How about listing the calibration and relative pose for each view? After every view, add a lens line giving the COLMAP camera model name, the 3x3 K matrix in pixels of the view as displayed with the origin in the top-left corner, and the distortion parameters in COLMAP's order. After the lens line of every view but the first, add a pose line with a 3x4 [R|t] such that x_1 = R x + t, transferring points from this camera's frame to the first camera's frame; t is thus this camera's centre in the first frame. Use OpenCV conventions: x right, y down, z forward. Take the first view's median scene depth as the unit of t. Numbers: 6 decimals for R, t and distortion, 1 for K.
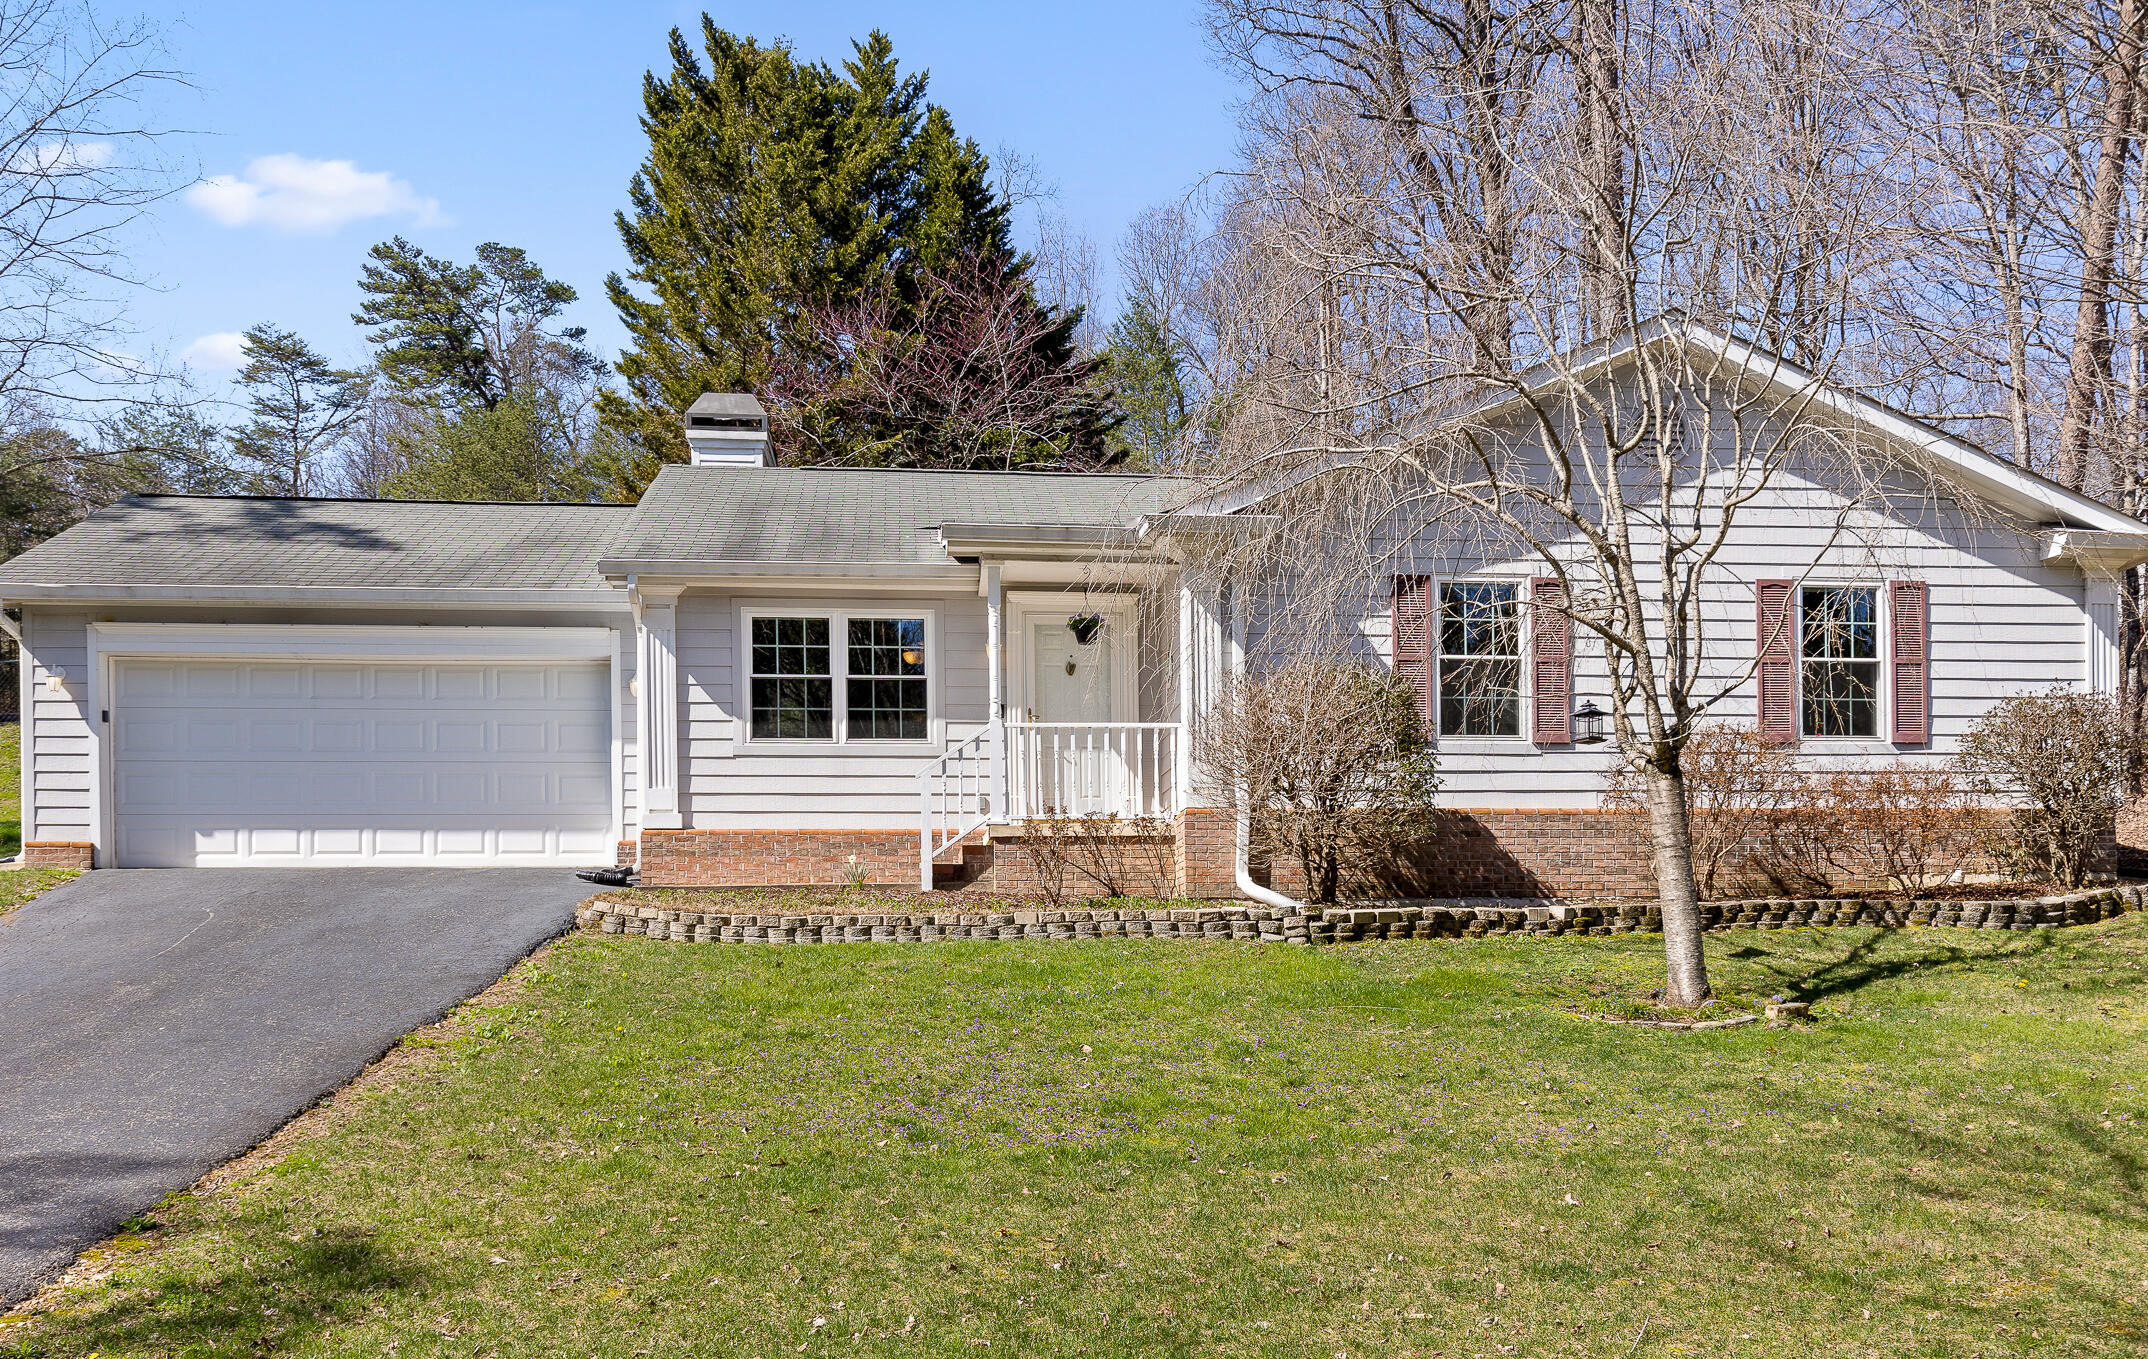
lens RADIAL K [[1715.8, 0, 1171.4], [0, 1715.8, 987.6], [0, 0, 1]] dist [0.000261, -0.005869]
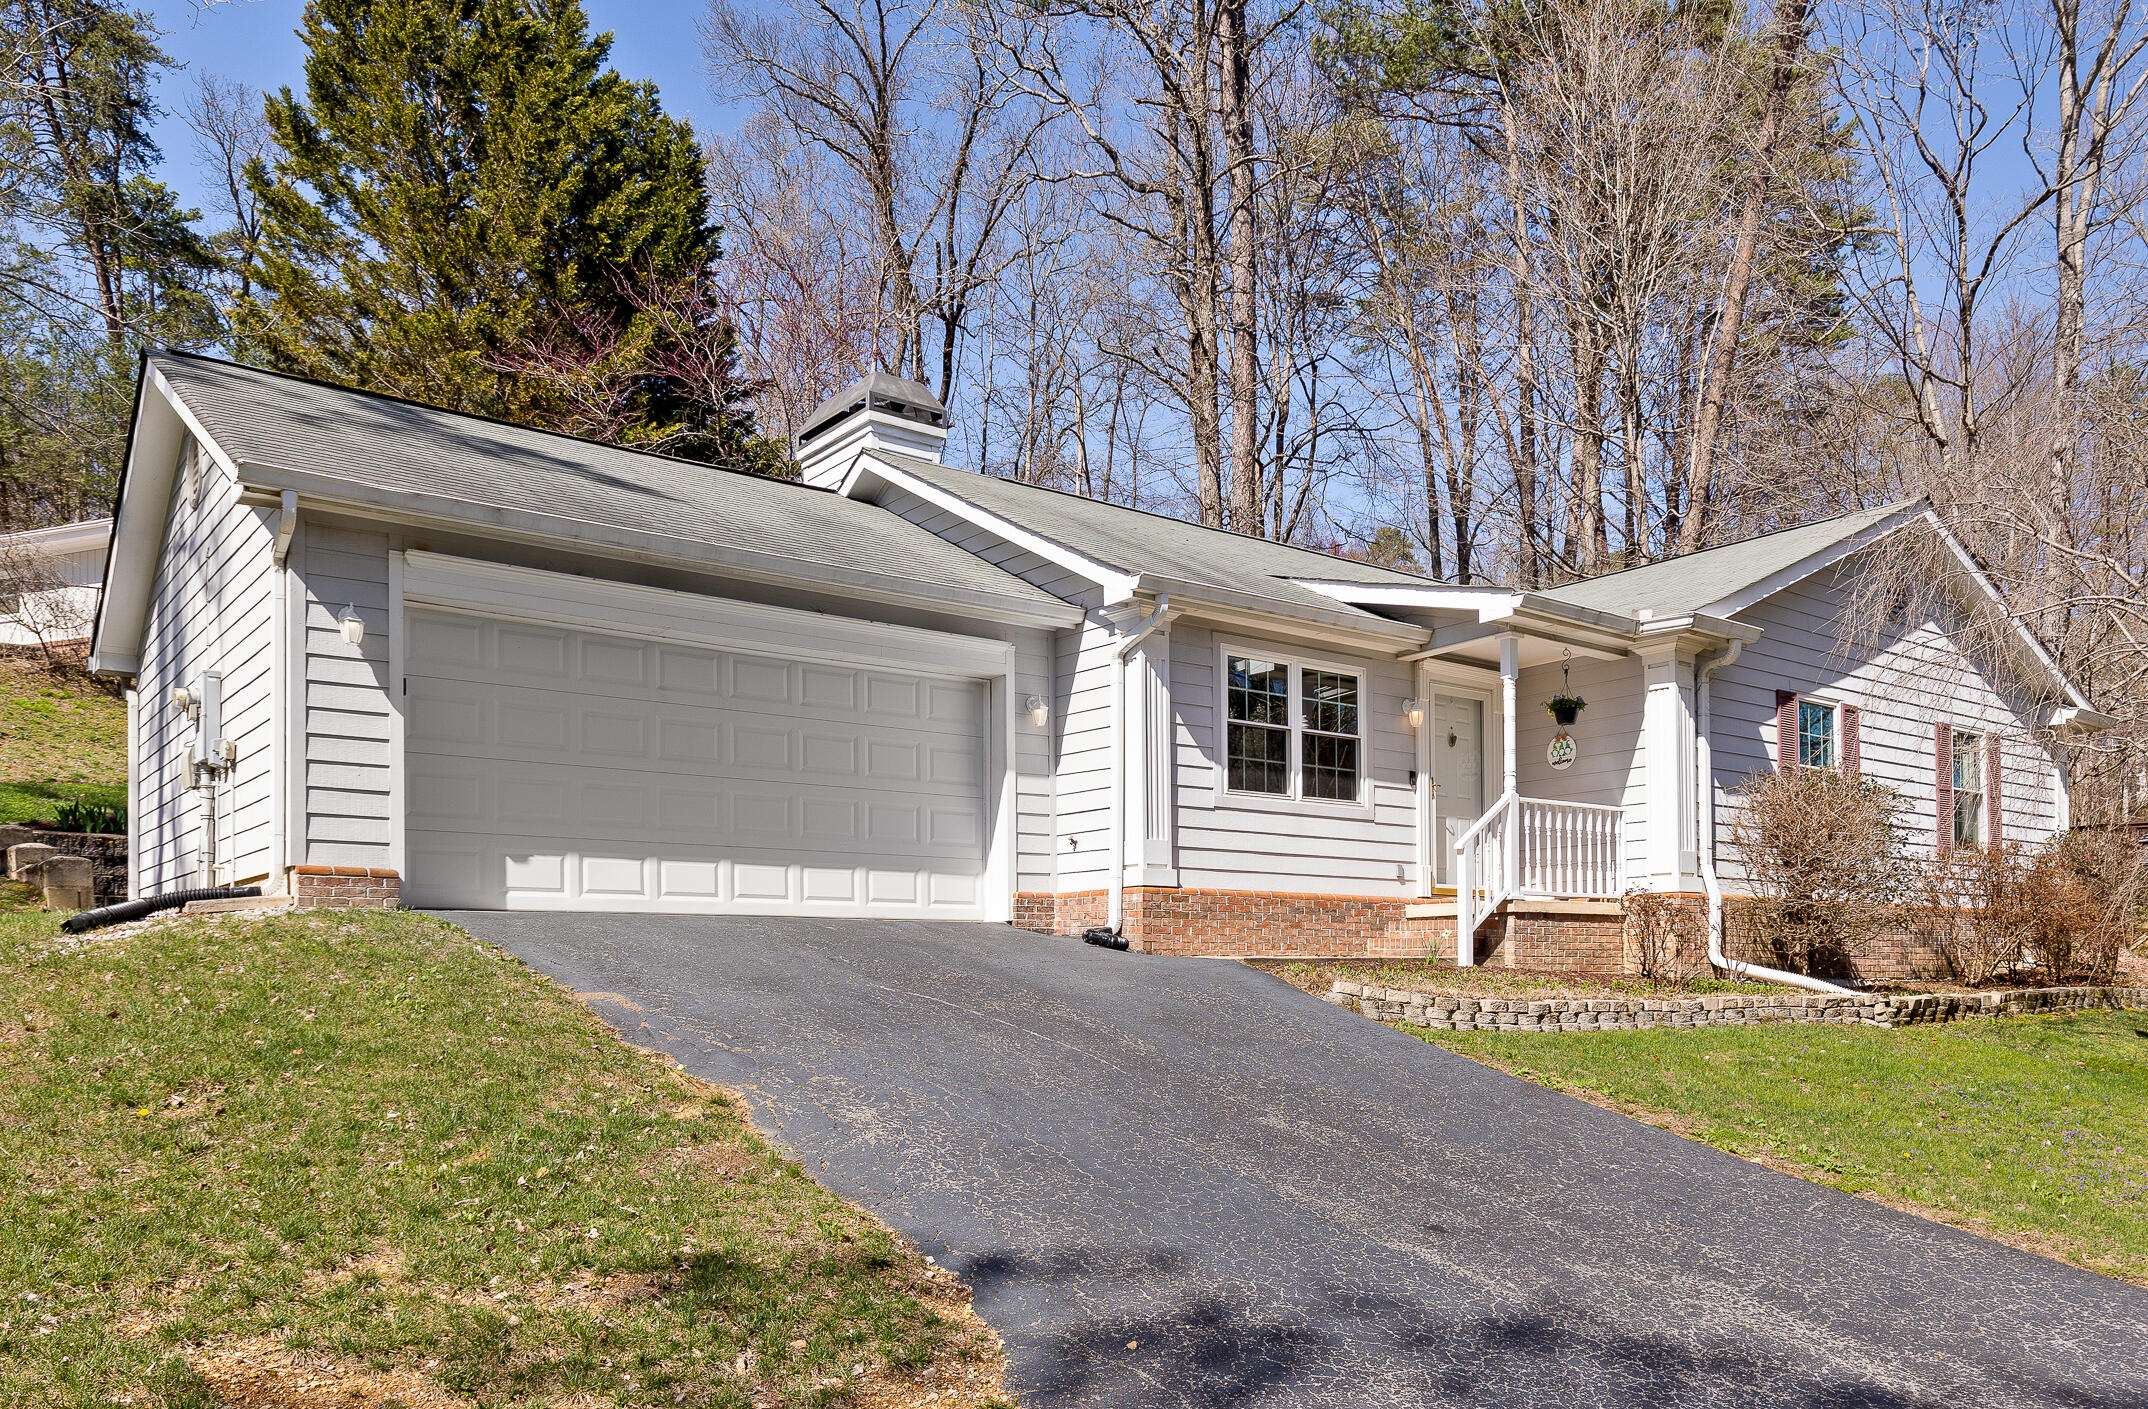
lens RADIAL K [[1532.5, 0, 1138.6], [0, 1532.5, 961.6], [0, 0, 1]] dist [0.006207, -0.006263]
pose [[0.861470, 0.014710, 0.507595, -0.699700], [-0.004780, 0.999771, -0.020860, -0.037758], [-0.507786, 0.015544, 0.861343, 0.332794]]
